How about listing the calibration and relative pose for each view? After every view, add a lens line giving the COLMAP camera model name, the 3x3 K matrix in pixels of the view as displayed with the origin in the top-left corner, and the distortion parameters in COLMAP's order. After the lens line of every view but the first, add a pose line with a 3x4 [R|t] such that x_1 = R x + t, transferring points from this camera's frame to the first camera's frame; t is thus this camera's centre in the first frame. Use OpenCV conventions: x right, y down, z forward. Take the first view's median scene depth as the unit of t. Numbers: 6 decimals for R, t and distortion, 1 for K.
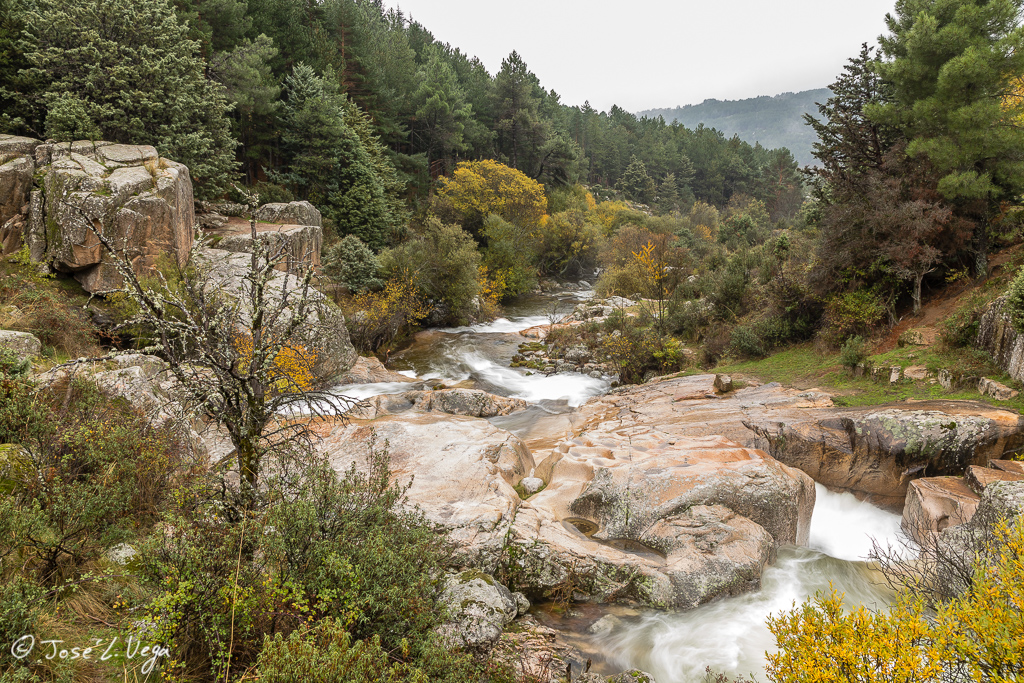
lens RADIAL K [[781.2, 0, 511.4], [0, 781.2, 341.0], [0, 0, 1]] dist [-0.013964, -0.000436]
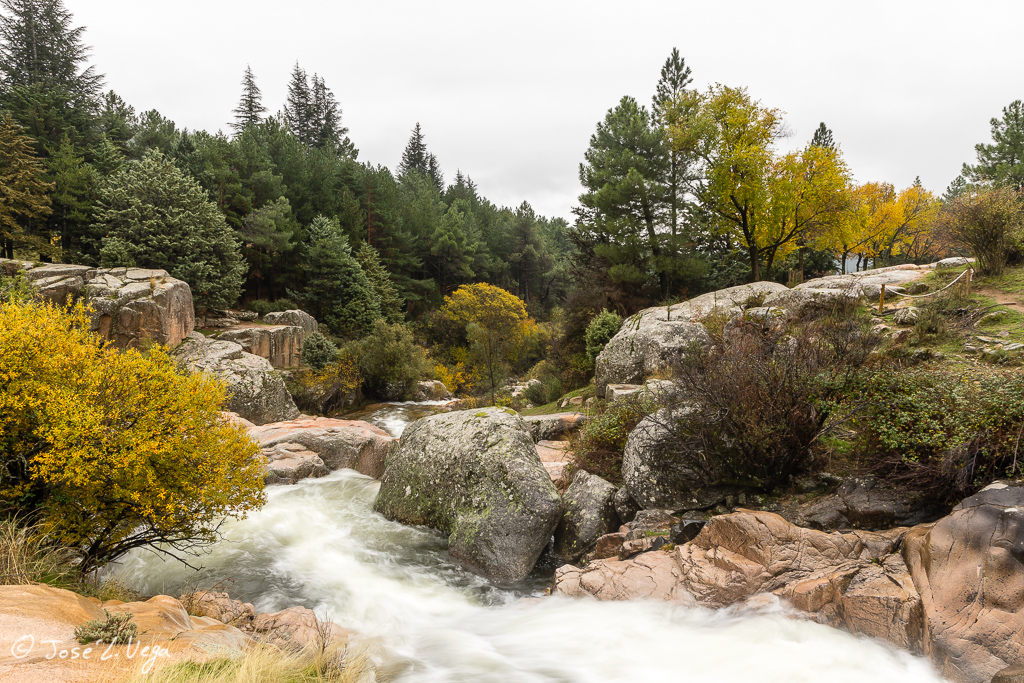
lens RADIAL K [[691.1, 0, 518.1], [0, 691.1, 340.0], [0, 0, 1]] dist [-0.007209, 0.000550]
pose [[0.990409, -0.013648, -0.137489, 0.257196], [-0.008622, 0.987066, -0.160085, 0.059478], [0.137896, 0.159735, 0.977481, -0.125645]]
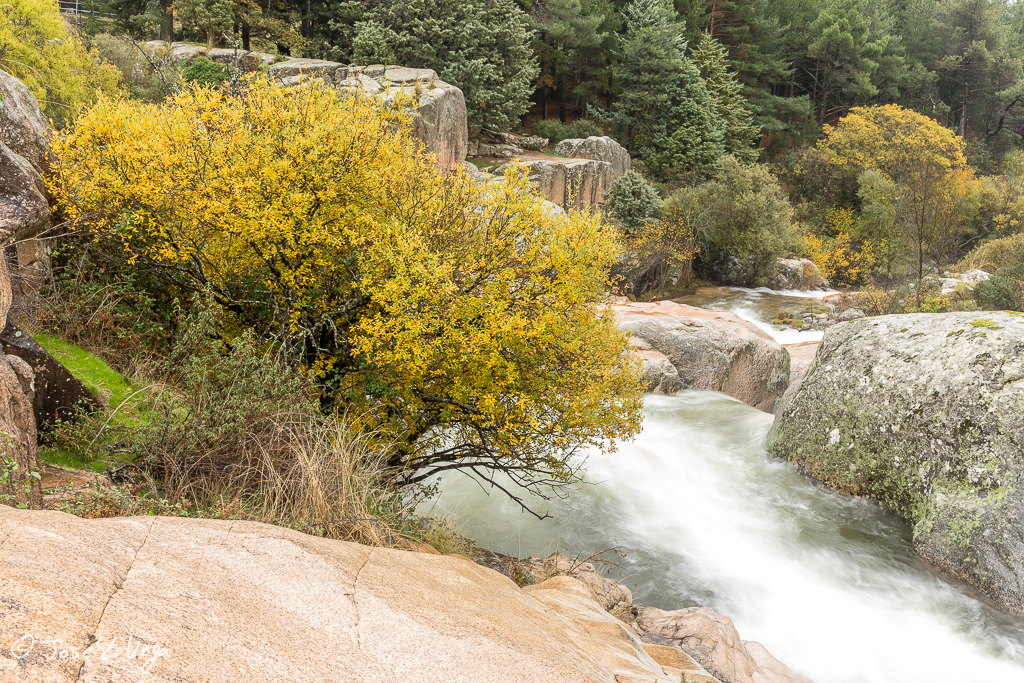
lens RADIAL K [[1025.6, 0, 508.5], [0, 1025.6, 348.8], [0, 0, 1]] dist [0.010021, 0.000000]
pose [[0.872155, 0.113997, -0.475764, 0.214828], [-0.122354, 0.992395, 0.013489, 0.060741], [0.473683, 0.046447, 0.879470, -0.104028]]
